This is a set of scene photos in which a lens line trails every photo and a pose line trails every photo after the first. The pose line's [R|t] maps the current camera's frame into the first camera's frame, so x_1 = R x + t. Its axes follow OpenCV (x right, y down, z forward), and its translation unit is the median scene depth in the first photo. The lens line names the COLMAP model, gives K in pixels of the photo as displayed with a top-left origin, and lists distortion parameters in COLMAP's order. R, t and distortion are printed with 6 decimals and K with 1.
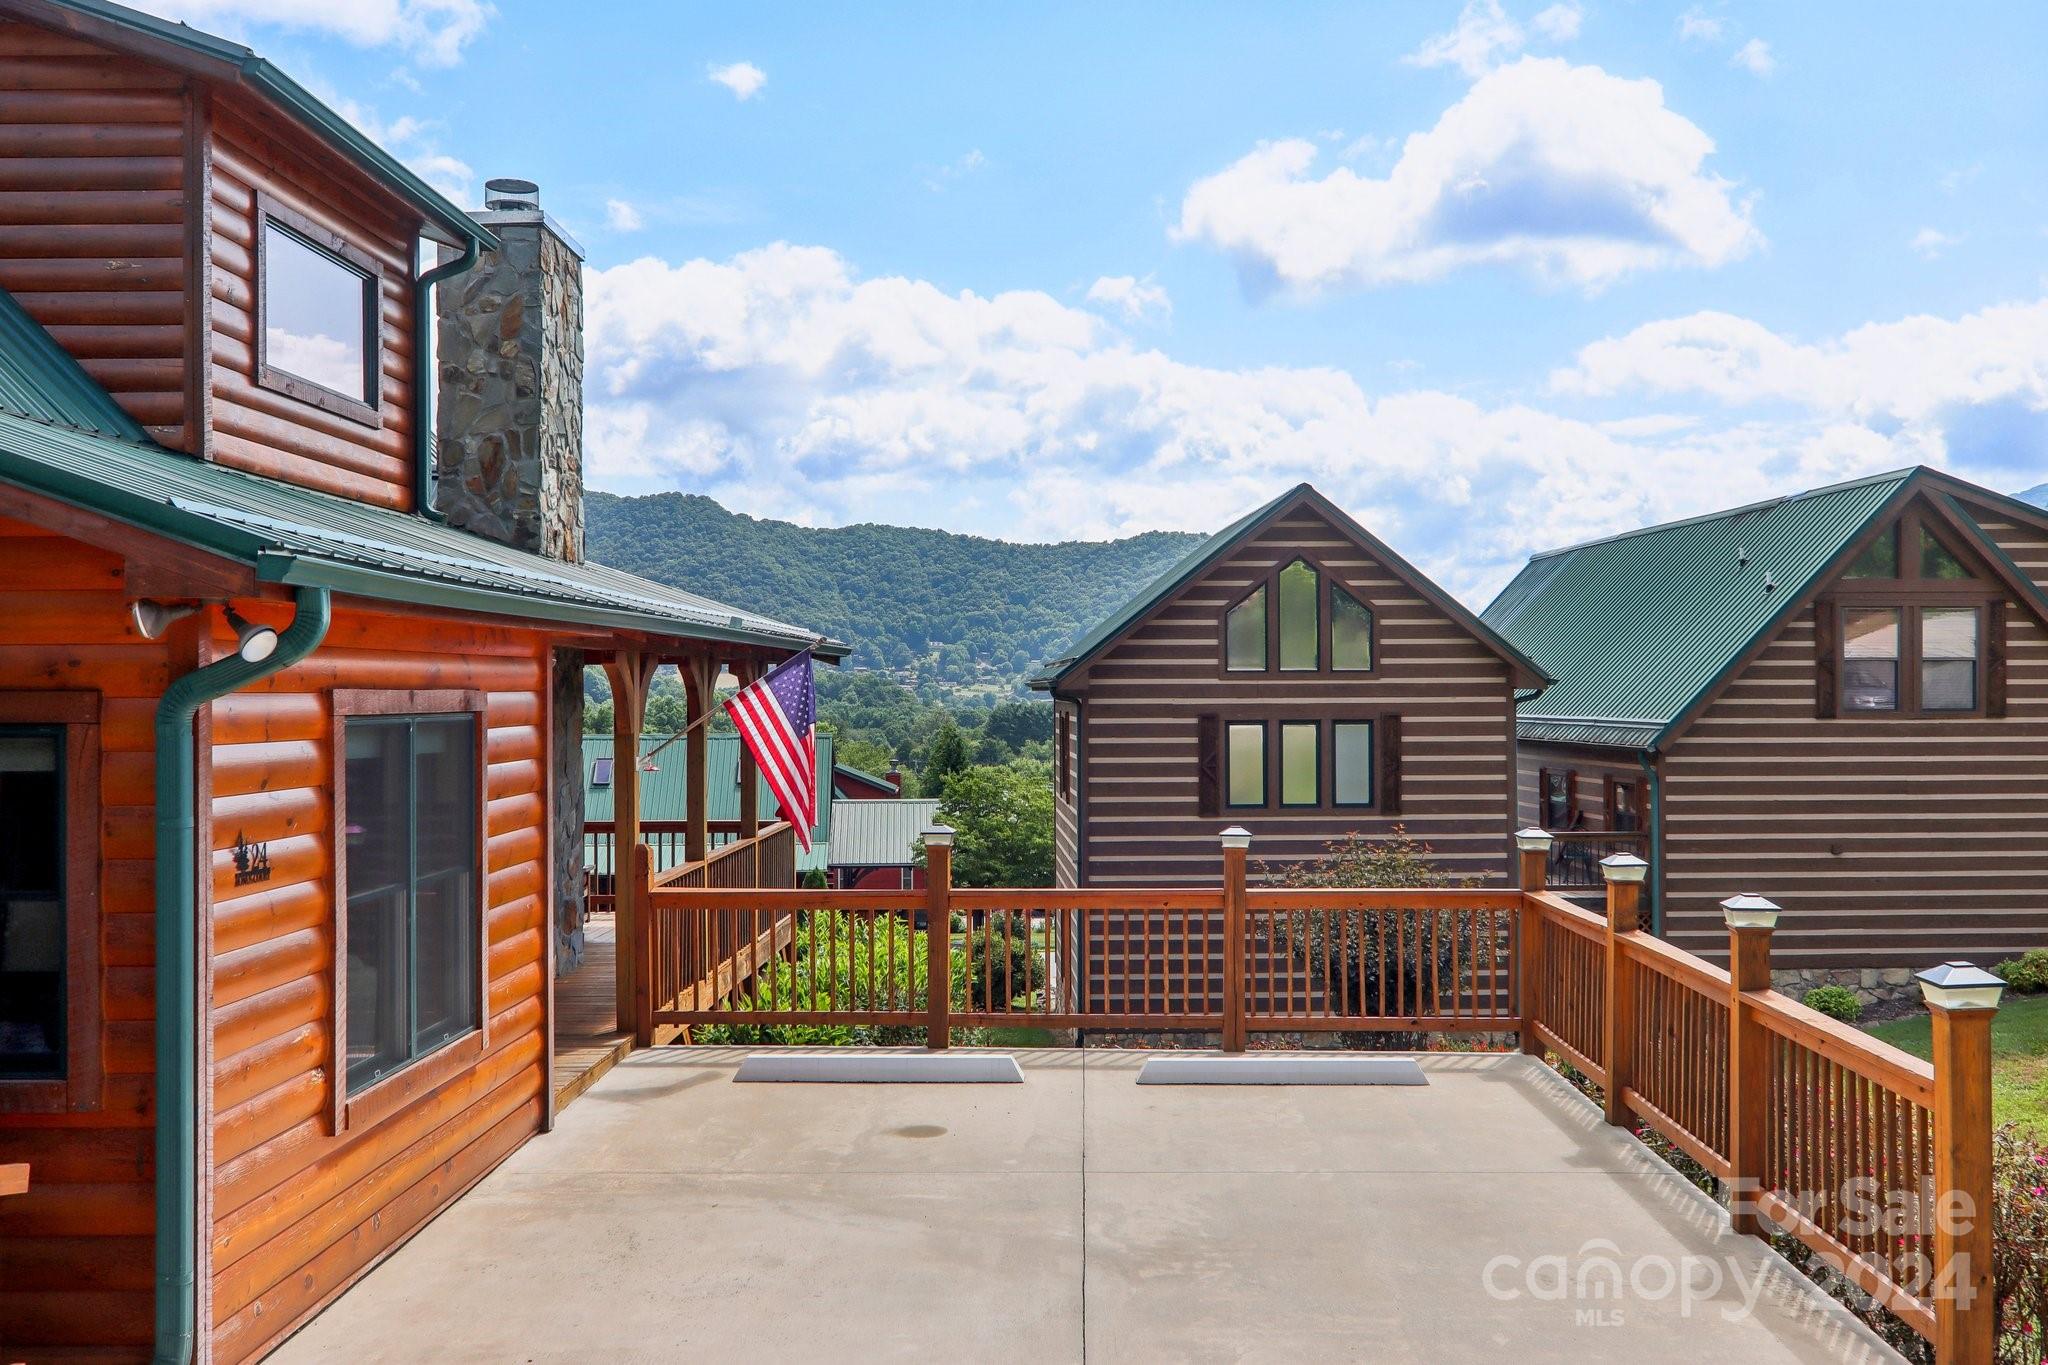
lens RADIAL K [[2024.0, 0, 1016.6], [0, 2024.0, 687.0], [0, 0, 1]] dist [-0.012551, 0.000000]
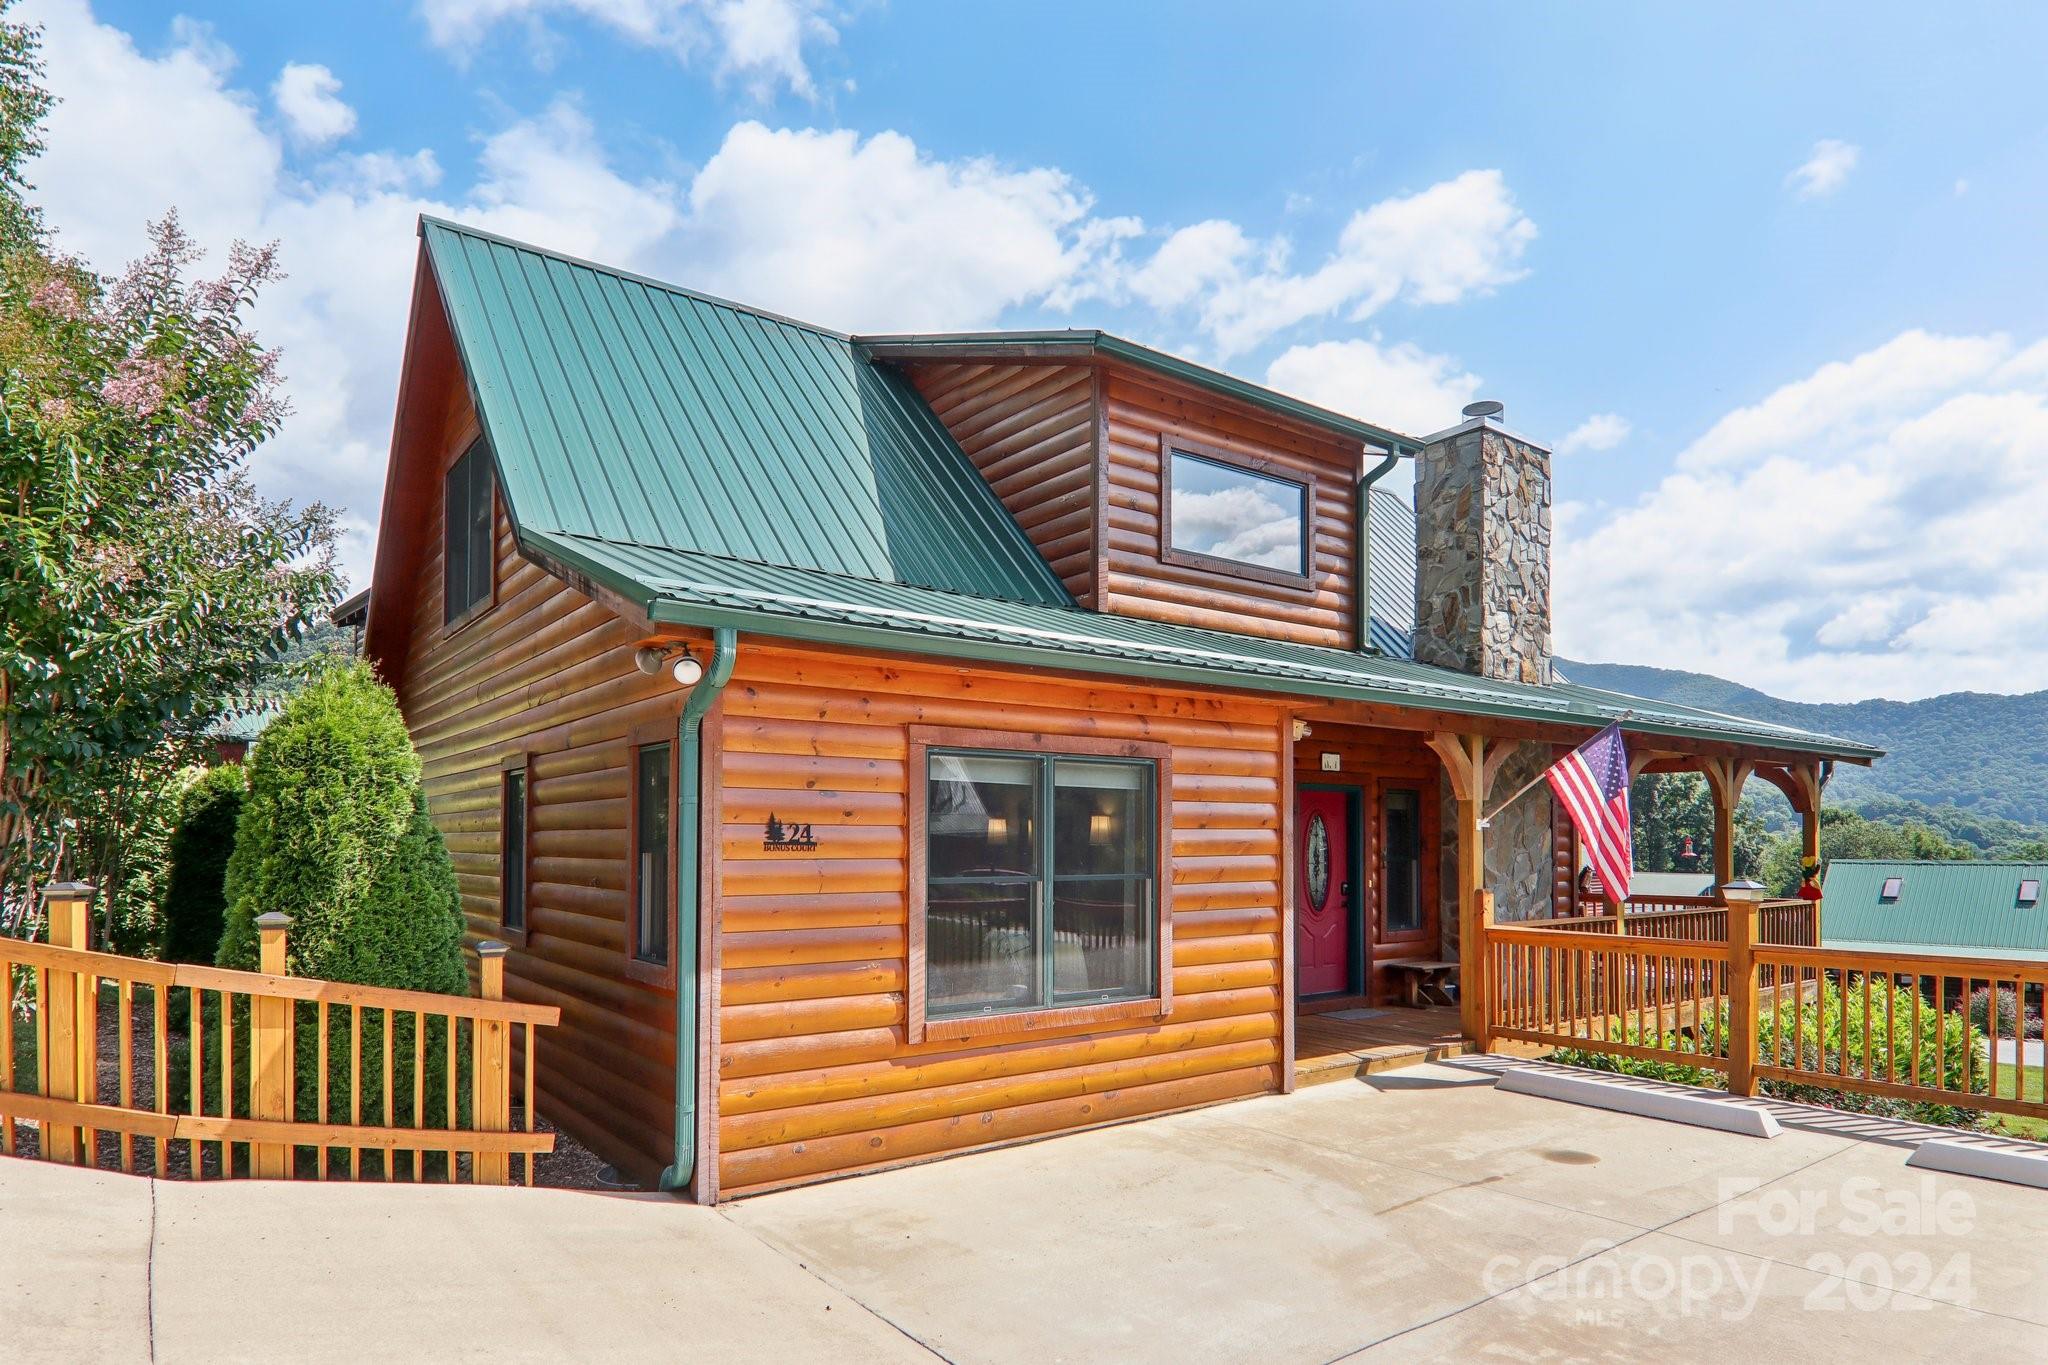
lens RADIAL K [[1161.8, 0, 976.9], [0, 1161.8, 814.0], [0, 0, 1]] dist [0.000354, -0.003872]
pose [[0.605129, -0.009540, -0.796071, 0.165571], [-0.005420, 0.999856, -0.016102, 0.038032], [0.796109, 0.014058, 0.604990, 0.275058]]
